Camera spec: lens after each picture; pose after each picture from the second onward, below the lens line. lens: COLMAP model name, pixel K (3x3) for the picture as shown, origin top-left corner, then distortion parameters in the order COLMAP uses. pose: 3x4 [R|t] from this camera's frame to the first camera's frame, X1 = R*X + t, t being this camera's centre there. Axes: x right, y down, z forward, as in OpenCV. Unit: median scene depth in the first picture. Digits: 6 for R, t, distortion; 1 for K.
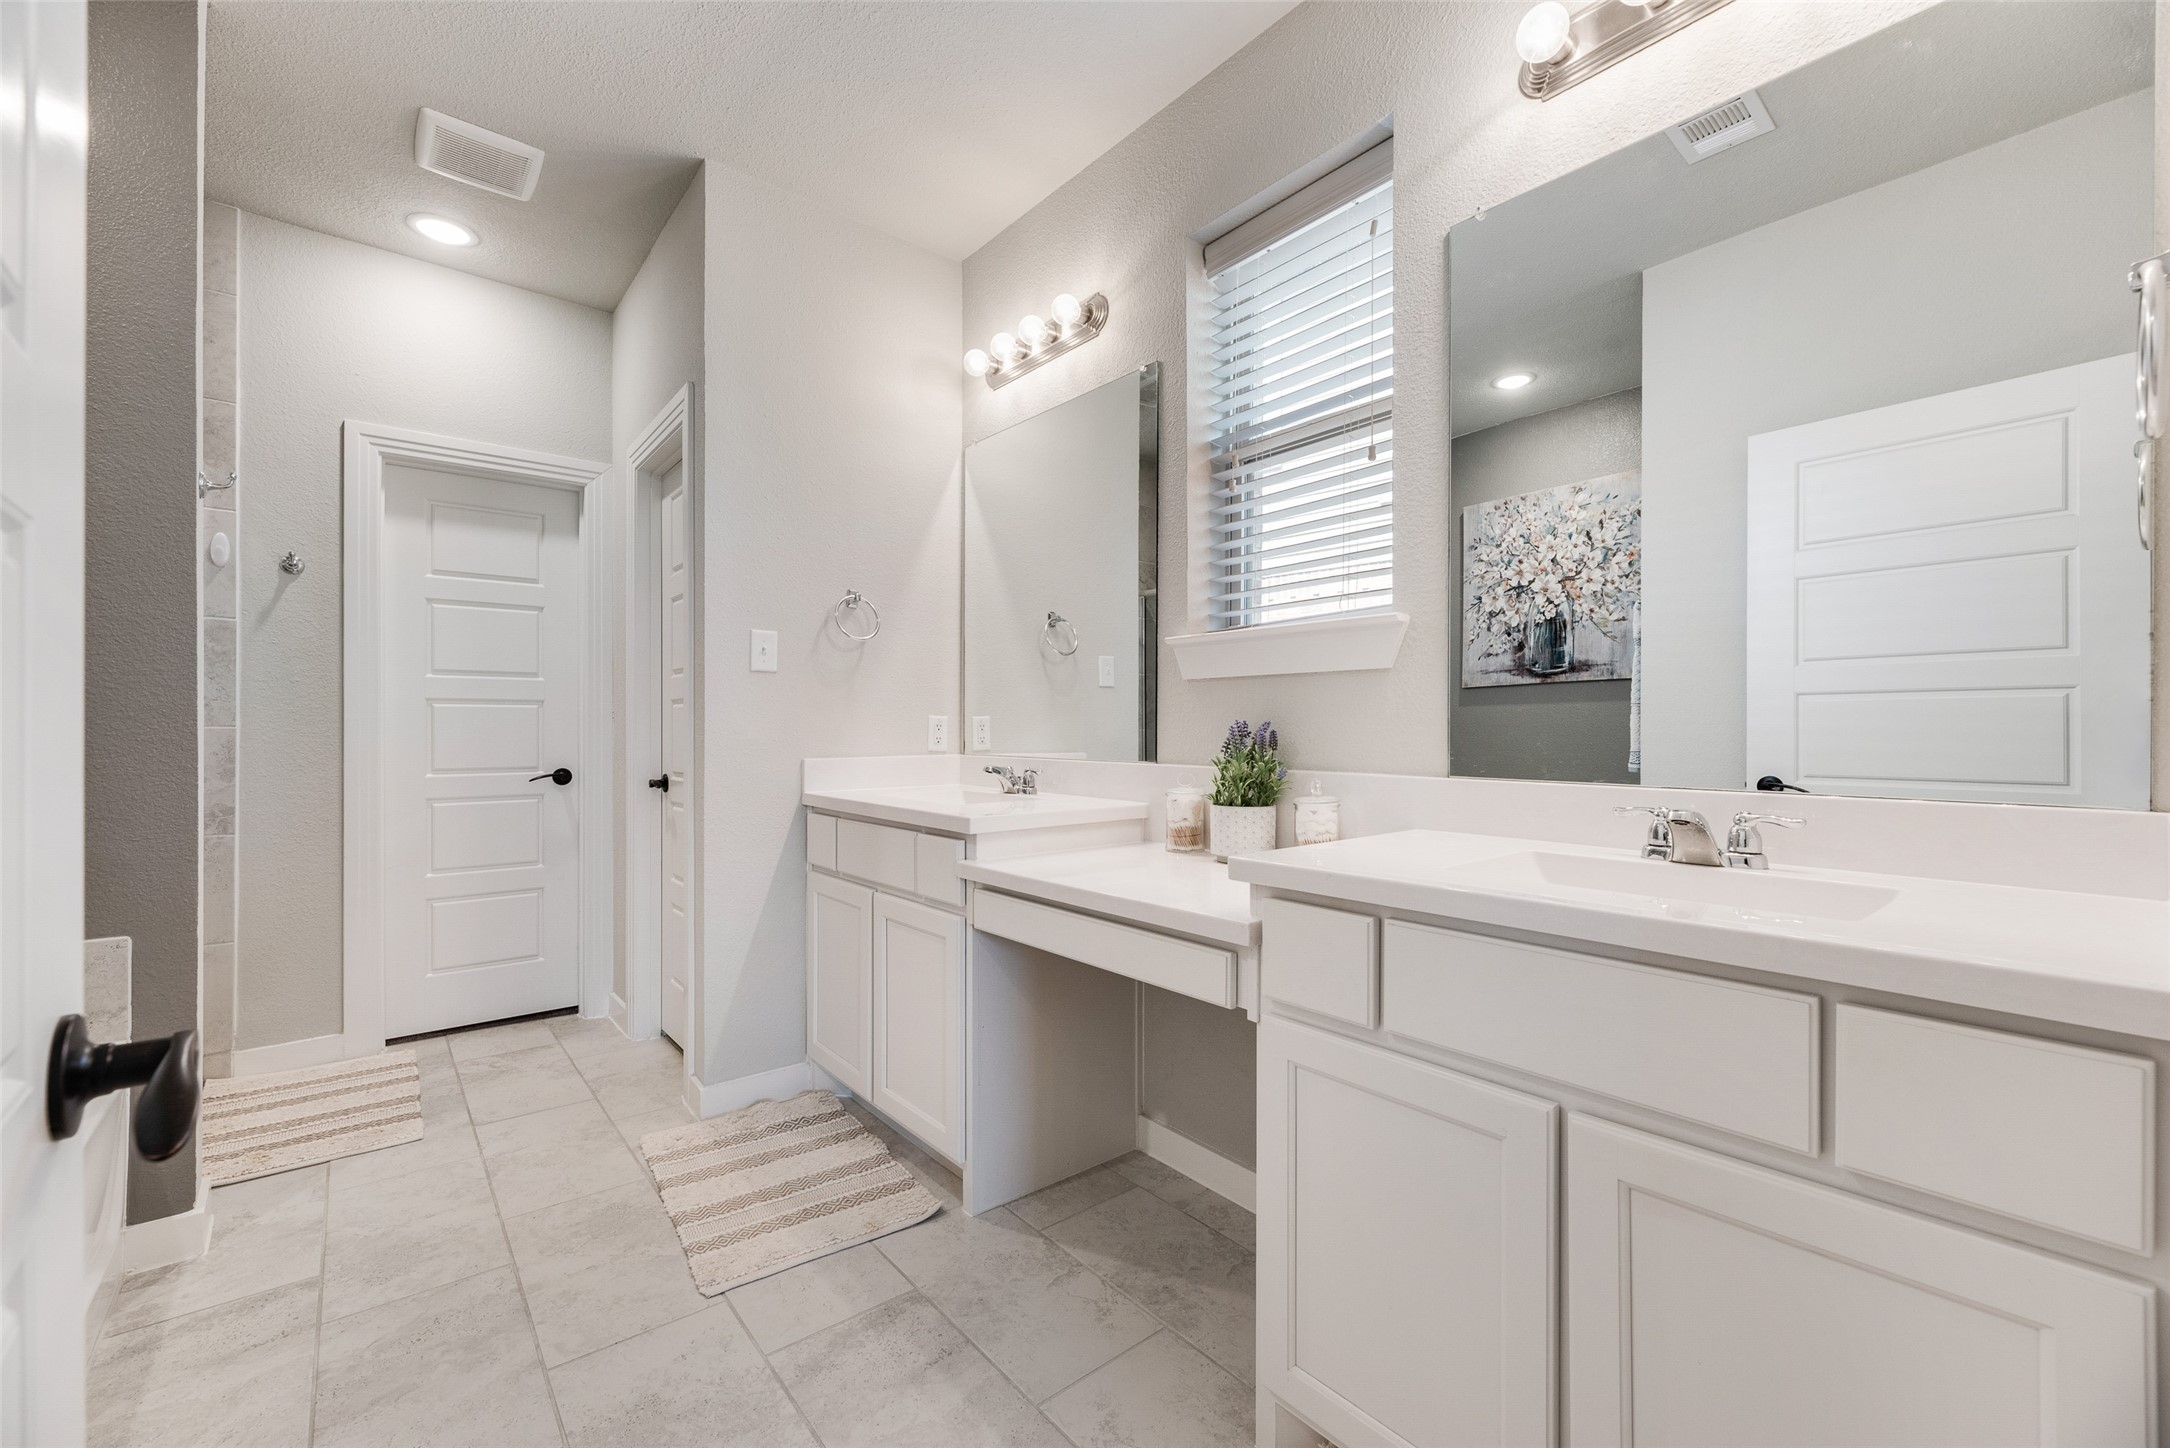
lens RADIAL K [[874.6, 0, 1079.4], [0, 874.6, 729.9], [0, 0, 1]] dist [-0.000375, 0.000112]
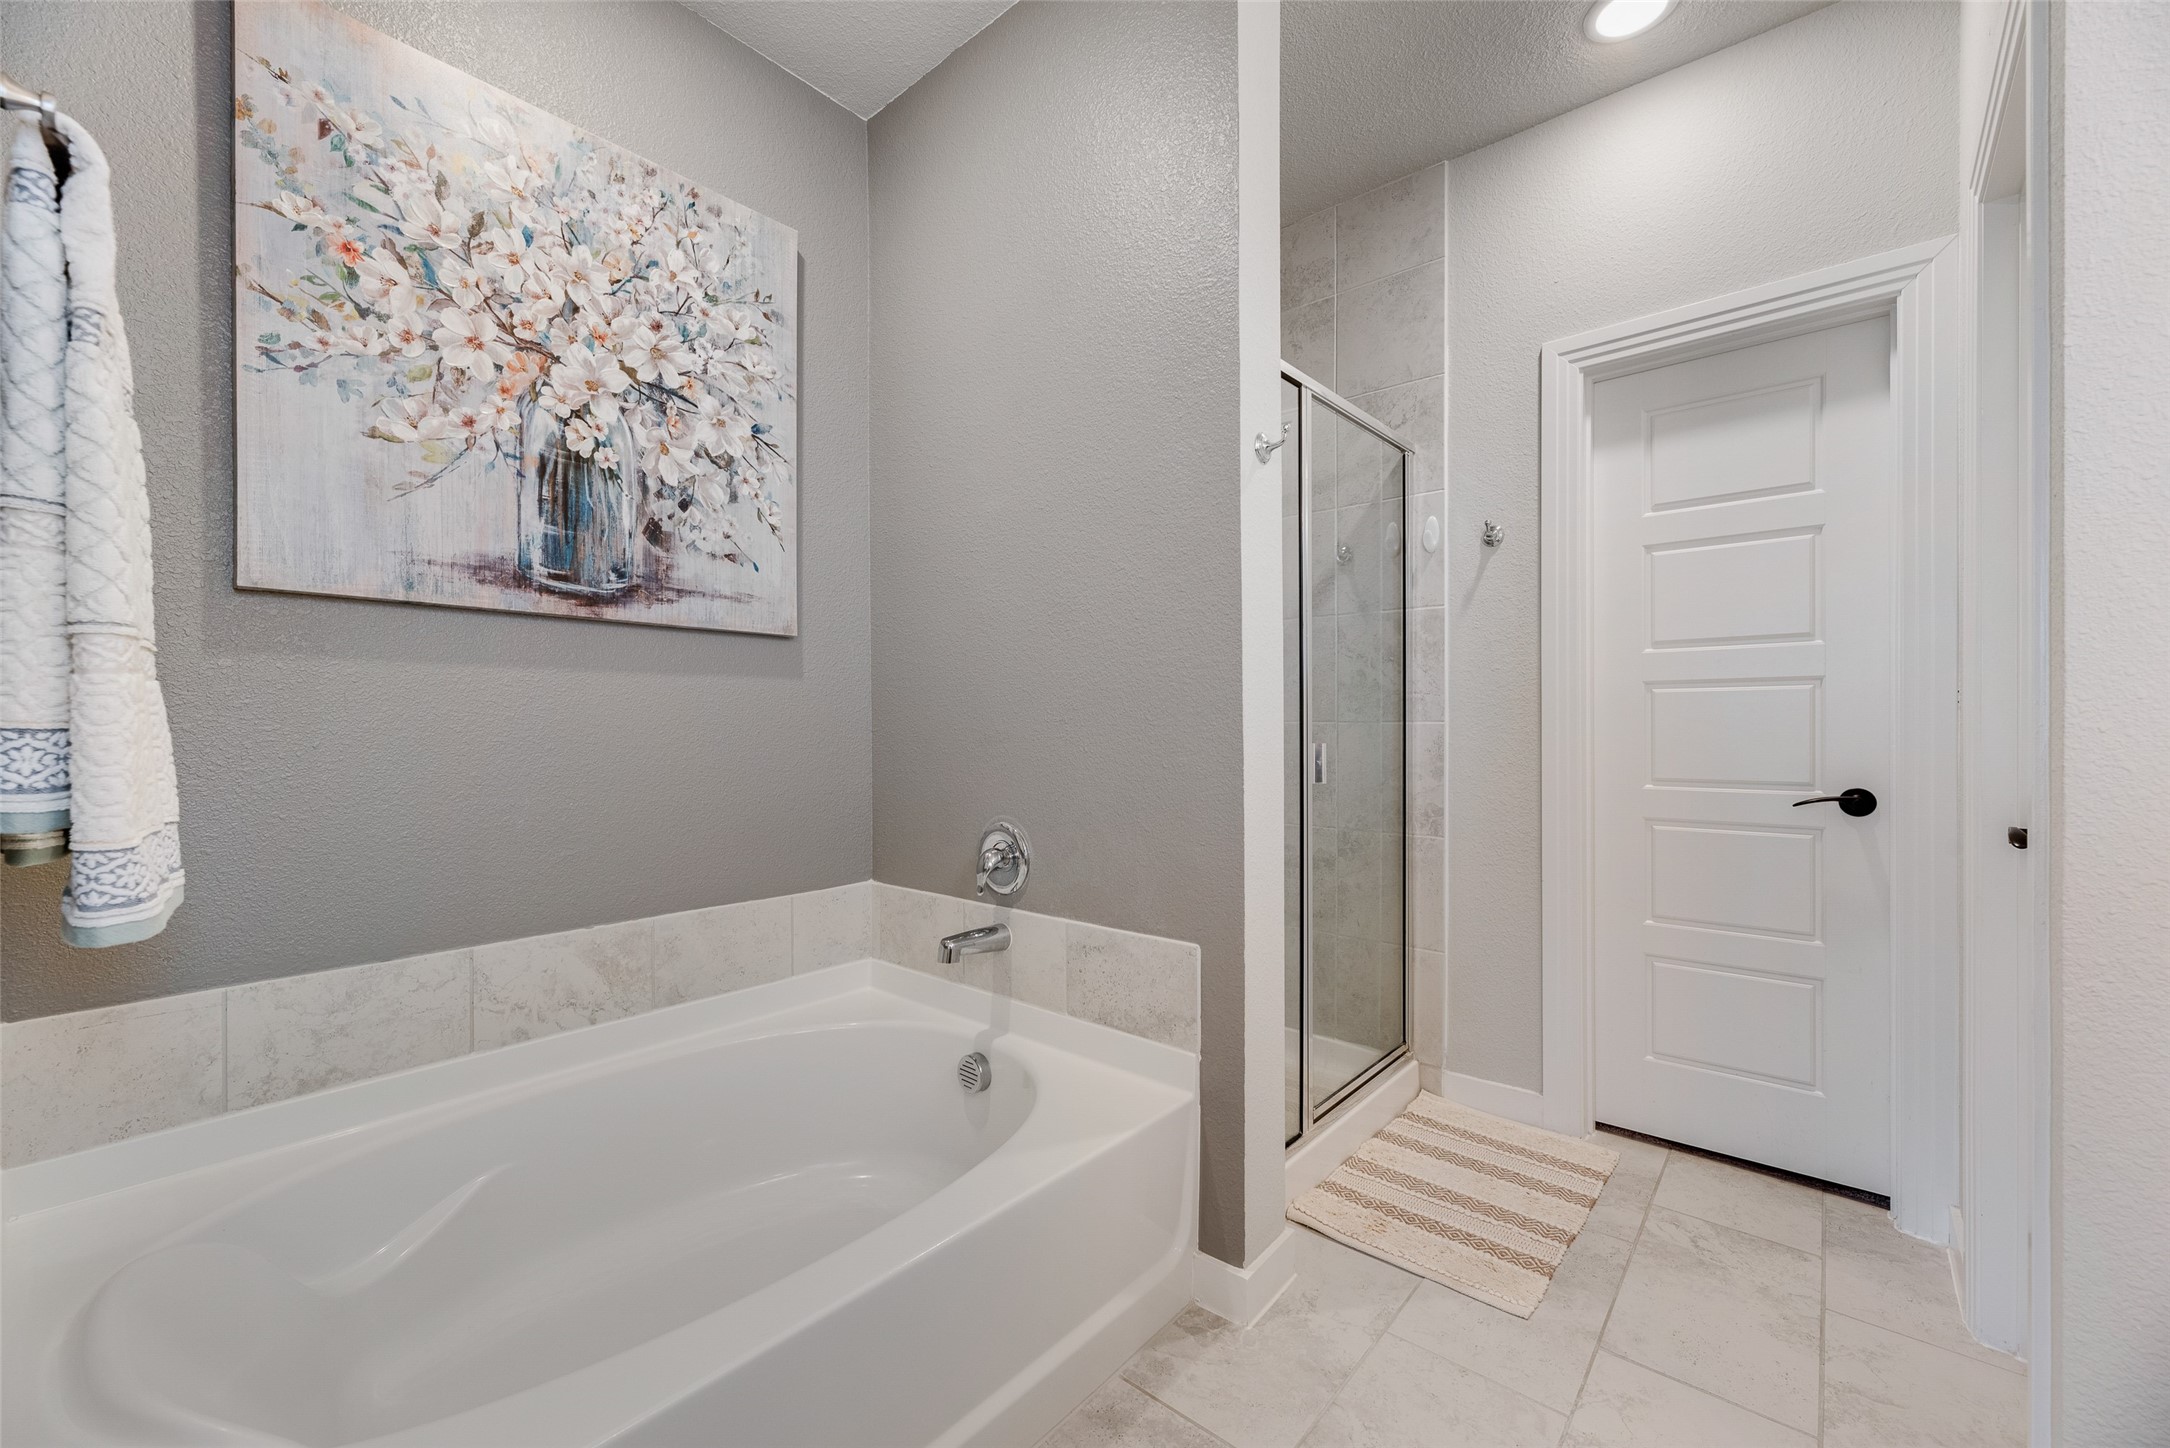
lens RADIAL K [[874.6, 0, 1077.0], [0, 874.6, 727.8], [0, 0, 1]] dist [-0.000375, 0.000112]
pose [[0.170350, 0.002417, -0.985381, -0.110986], [0.003845, 0.999988, 0.003117, -0.001610], [0.985376, -0.004319, 0.170339, 0.442735]]
